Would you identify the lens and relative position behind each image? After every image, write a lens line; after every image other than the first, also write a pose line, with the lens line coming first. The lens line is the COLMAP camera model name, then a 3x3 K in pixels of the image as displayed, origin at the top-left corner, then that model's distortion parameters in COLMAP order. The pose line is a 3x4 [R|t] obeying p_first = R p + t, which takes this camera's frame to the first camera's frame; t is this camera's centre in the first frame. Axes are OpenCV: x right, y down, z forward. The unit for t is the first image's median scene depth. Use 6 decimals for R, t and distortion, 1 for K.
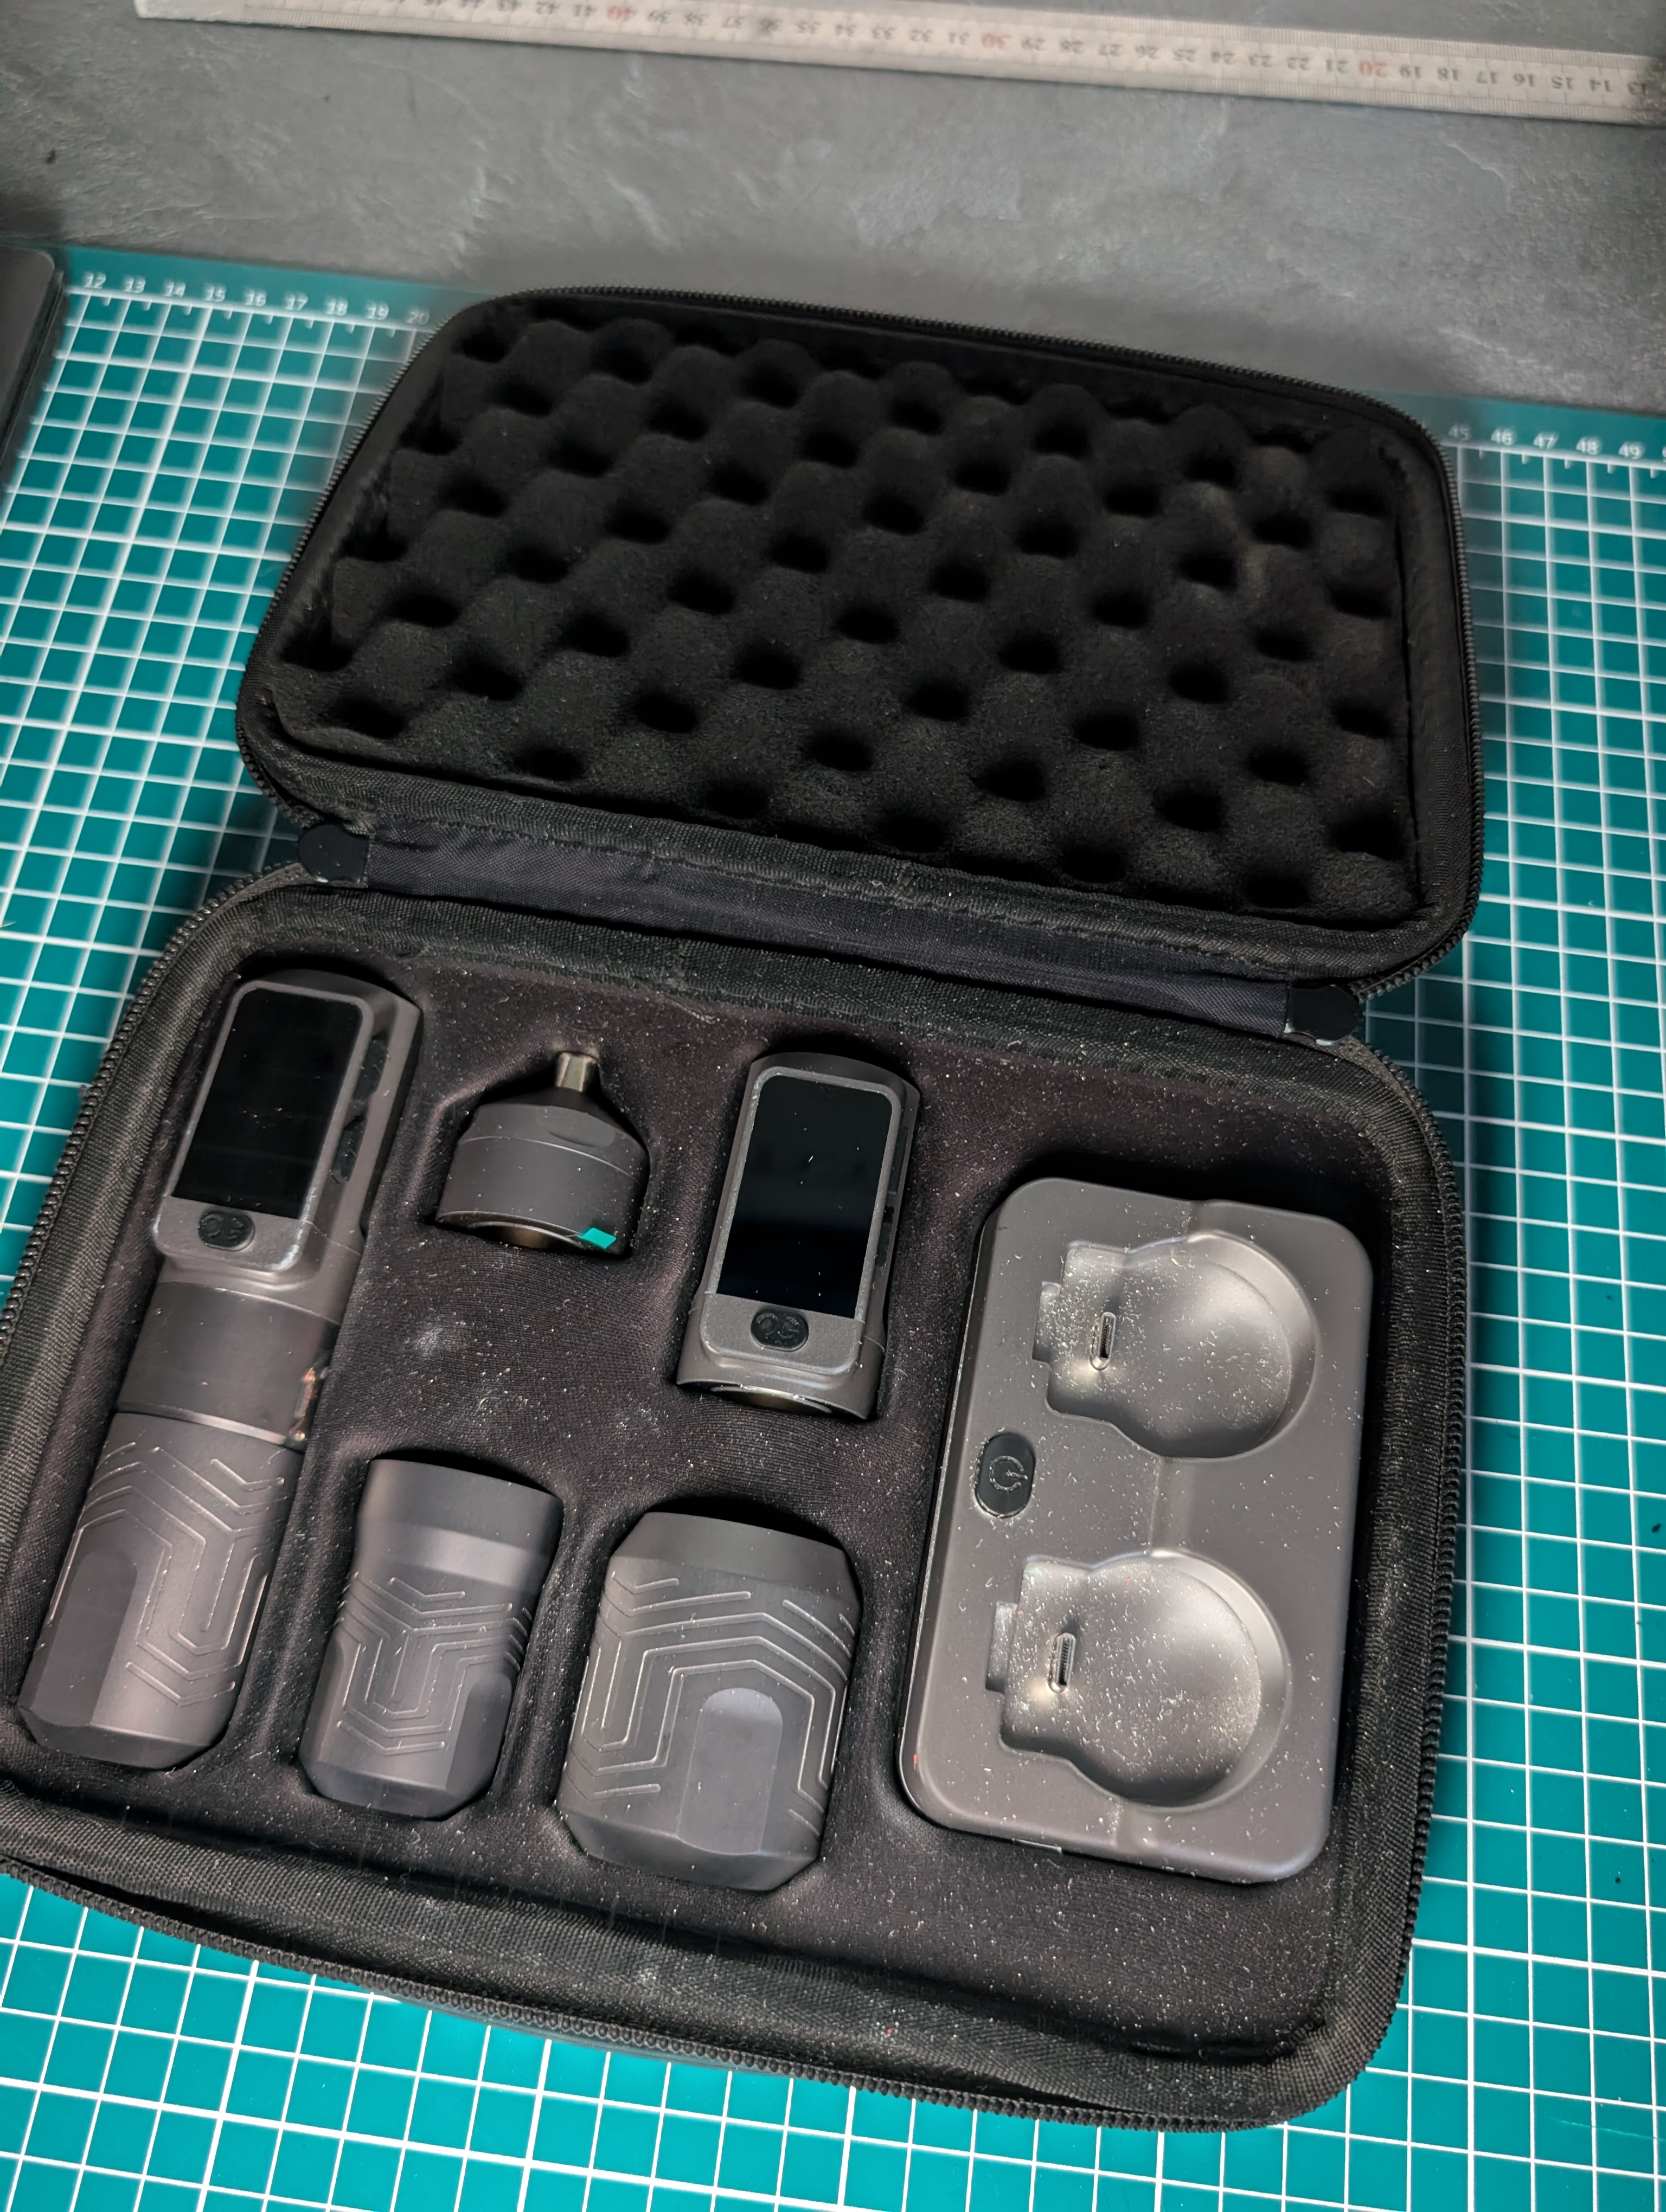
lens RADIAL K [[1623.9, 0, 833.0], [0, 1623.9, 1106.0], [0, 0, 1]] dist [0.003422, -0.040928]
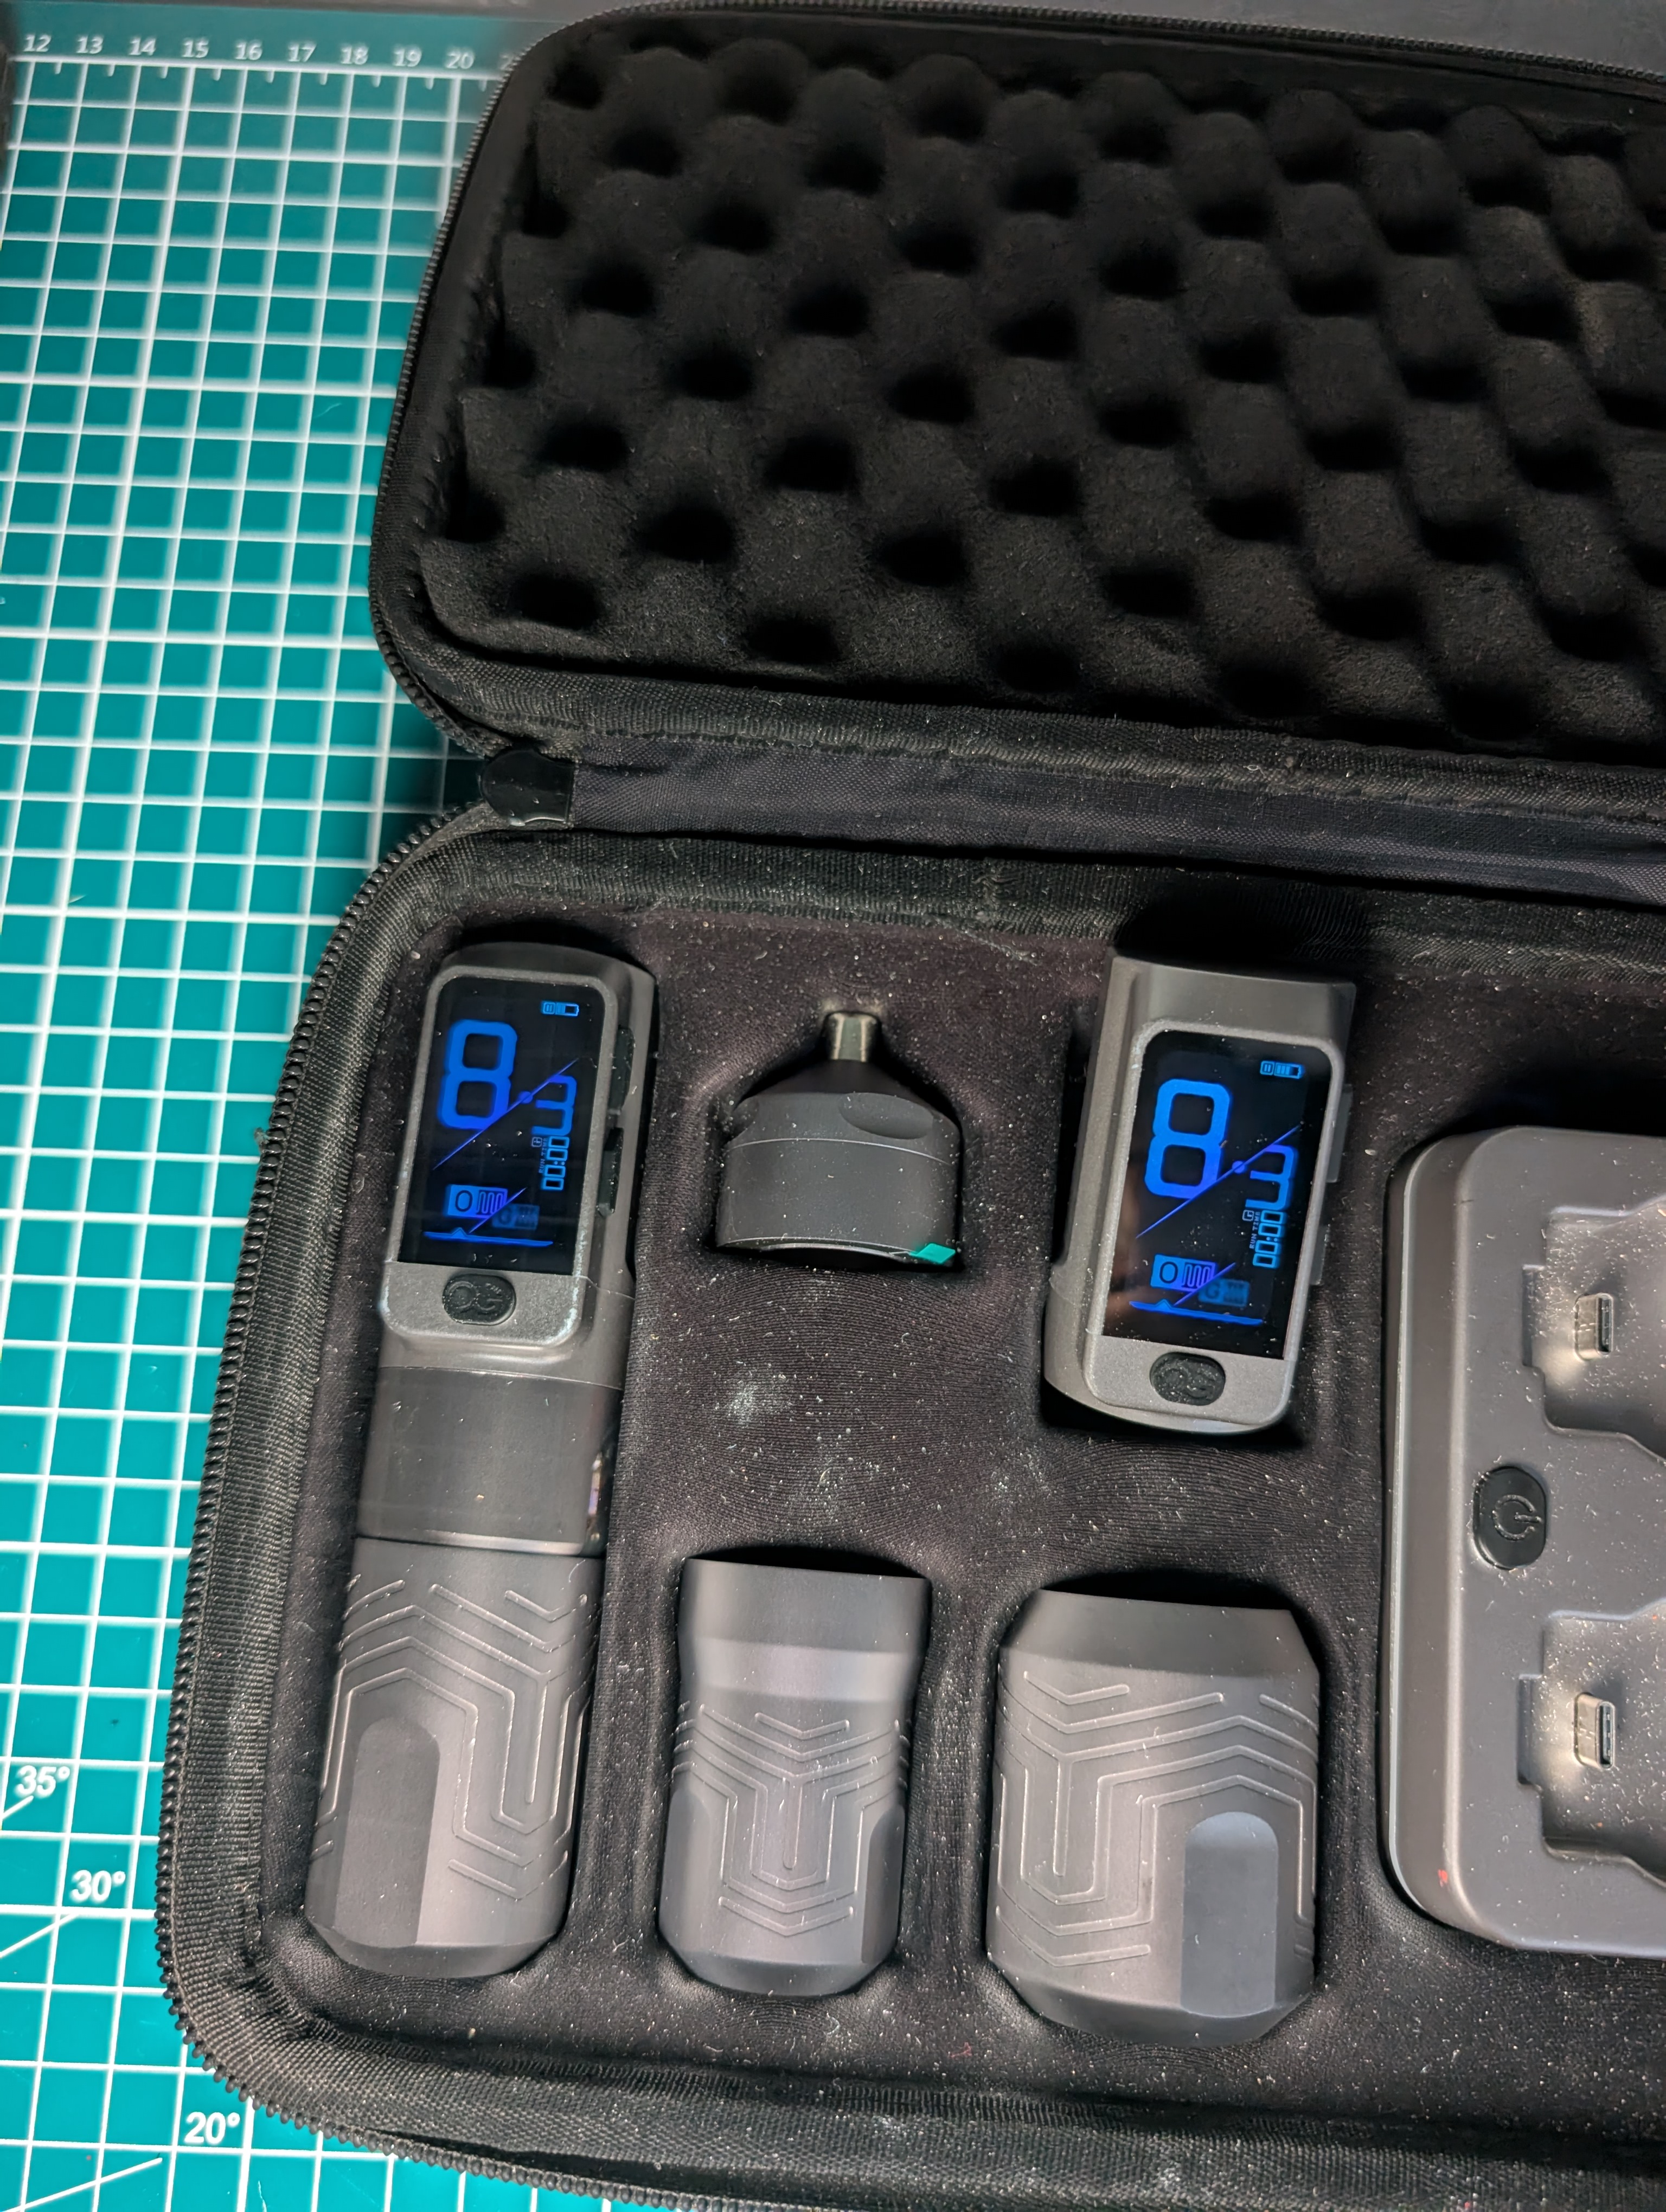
lens RADIAL K [[1623.9, 0, 833.0], [0, 1623.9, 1106.0], [0, 0, 1]] dist [0.003422, -0.040928]
pose [[0.994673, -0.095165, 0.039621, -0.210458], [0.089833, 0.988747, 0.119621, -0.086022], [-0.050559, -0.115424, 0.992029, 0.214101]]
